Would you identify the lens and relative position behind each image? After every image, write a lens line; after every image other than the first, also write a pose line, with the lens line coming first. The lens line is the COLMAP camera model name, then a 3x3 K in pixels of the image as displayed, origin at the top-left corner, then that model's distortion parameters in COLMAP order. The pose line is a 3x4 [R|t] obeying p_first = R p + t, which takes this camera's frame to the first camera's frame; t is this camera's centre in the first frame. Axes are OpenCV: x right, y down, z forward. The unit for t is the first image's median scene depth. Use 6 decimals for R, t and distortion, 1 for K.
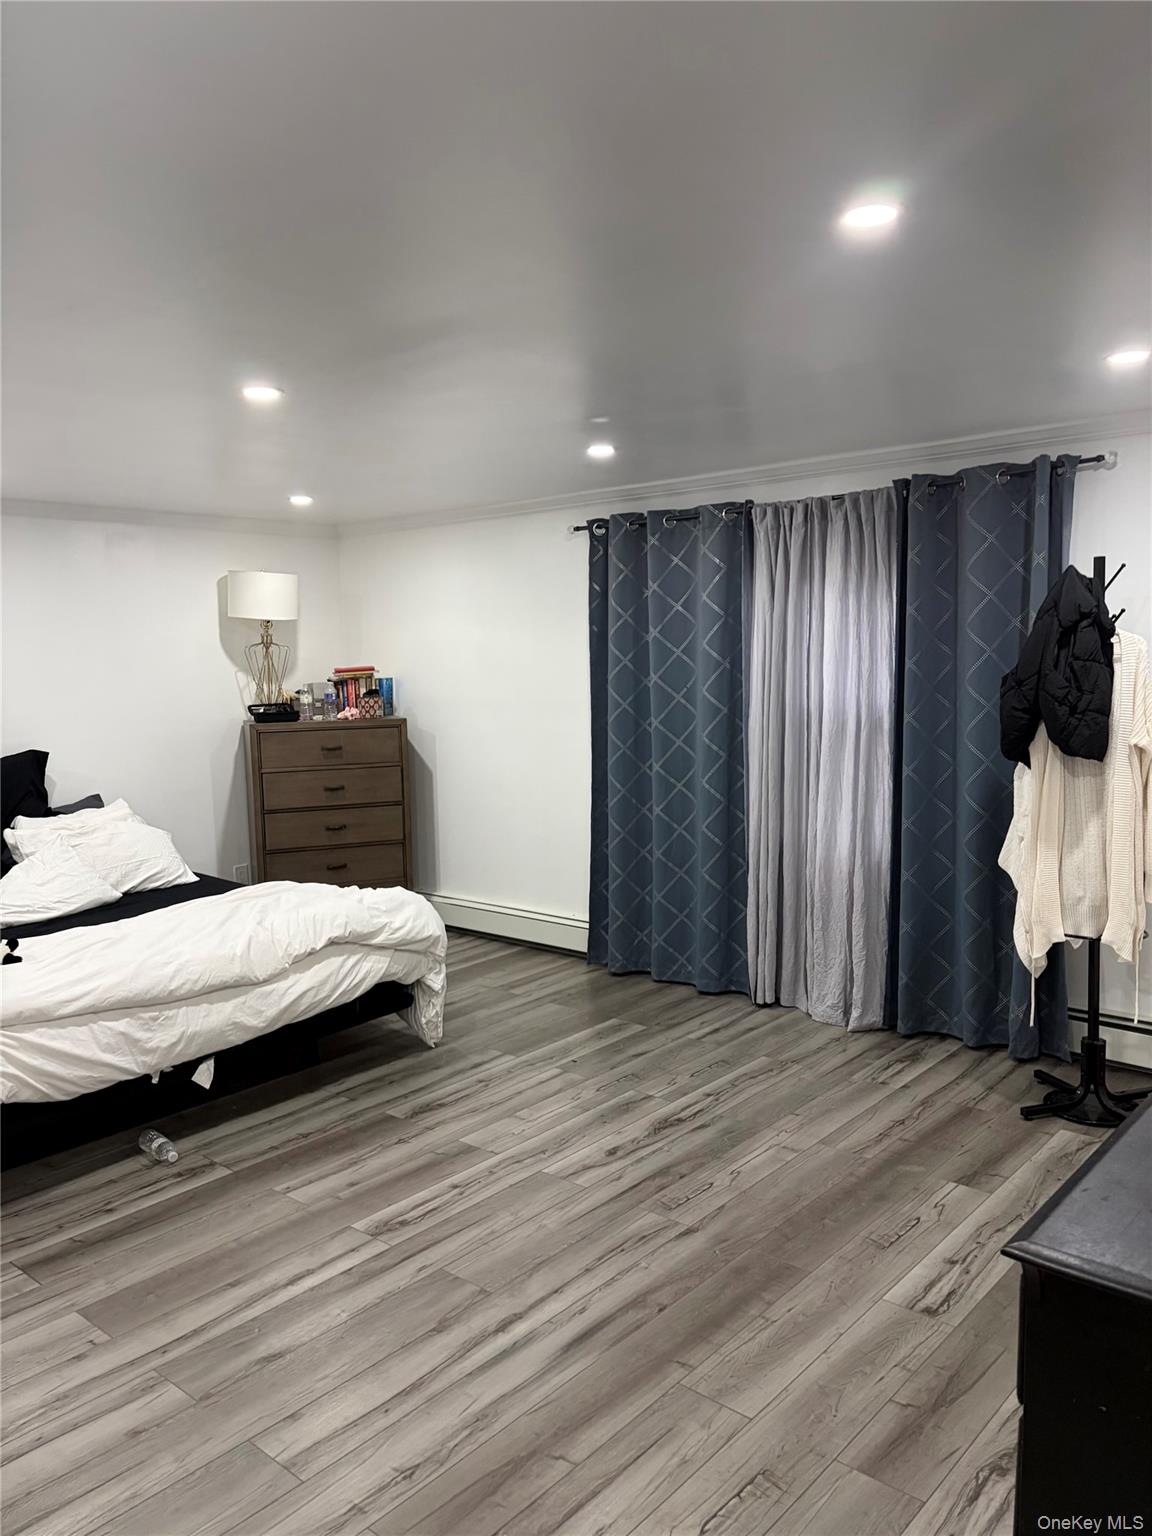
lens RADIAL K [[1160.7, 0, 580.7], [0, 1160.7, 772.0], [0, 0, 1]] dist [0.028428, -0.011963]
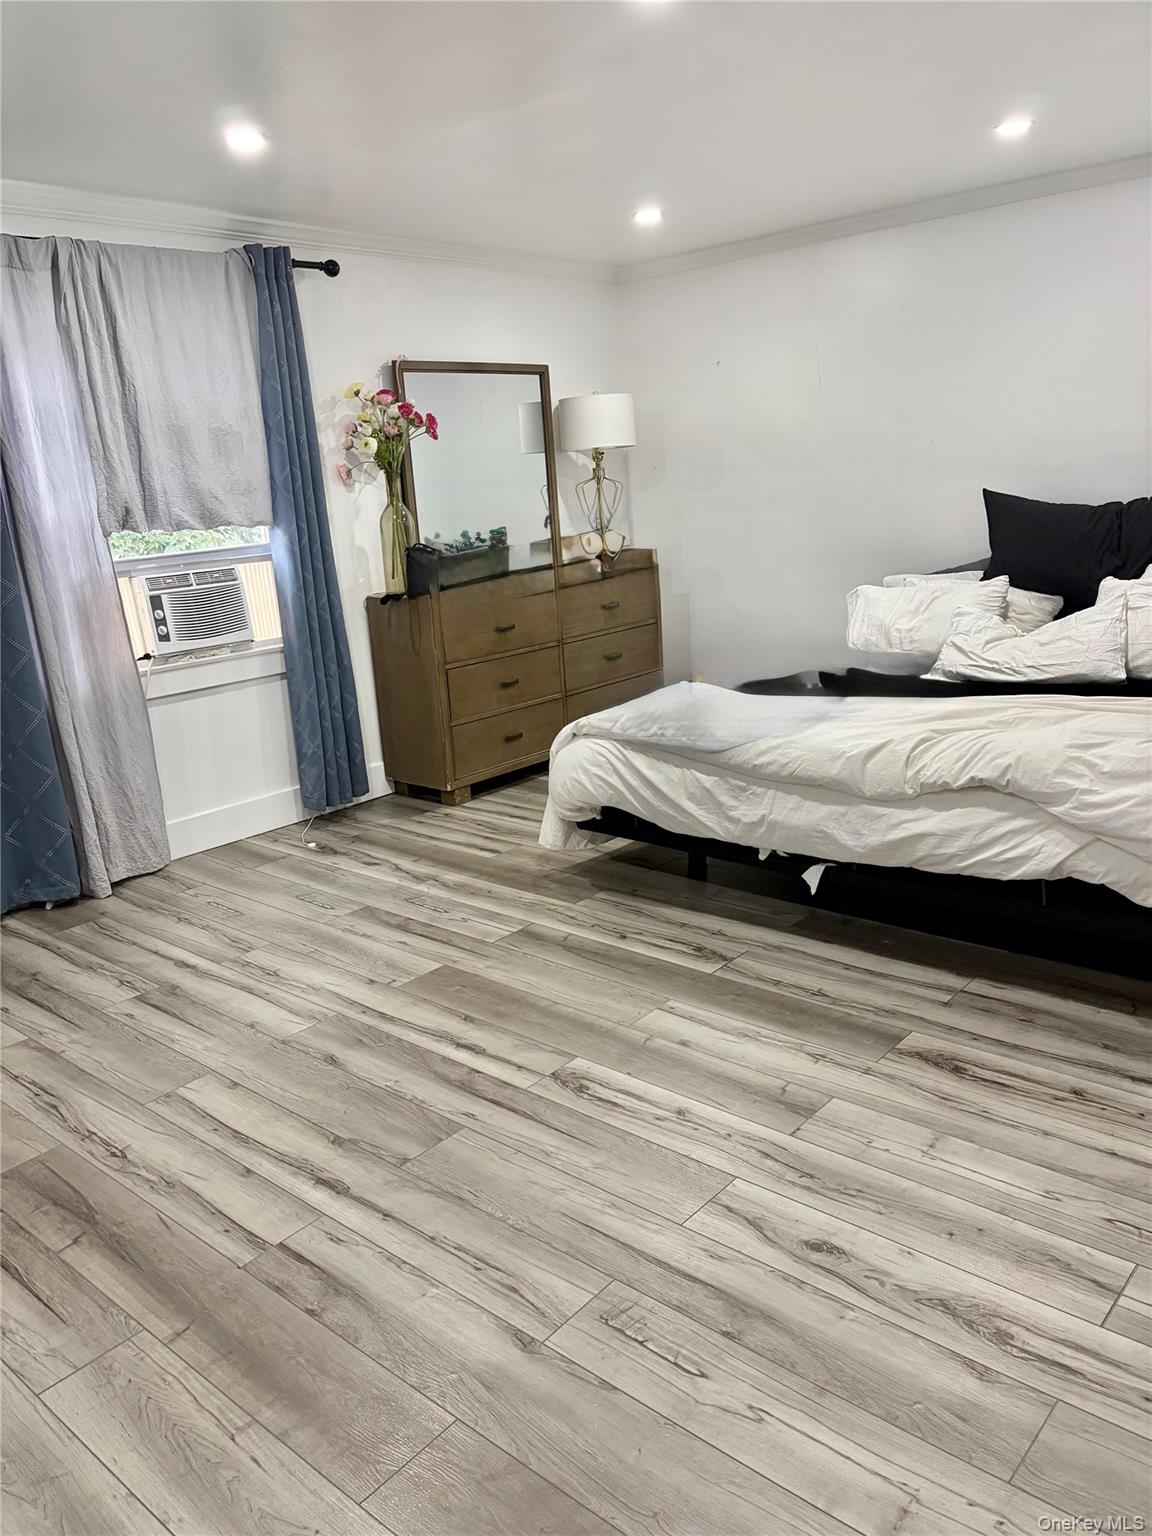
lens RADIAL K [[1160.7, 0, 582.8], [0, 1160.7, 763.6], [0, 0, 1]] dist [0.028428, -0.011963]
pose [[0.007618, 0.270481, -0.962695, 0.507288], [-0.039602, 0.962049, 0.269986, -0.048590], [0.999187, 0.036068, 0.018040, 0.862463]]
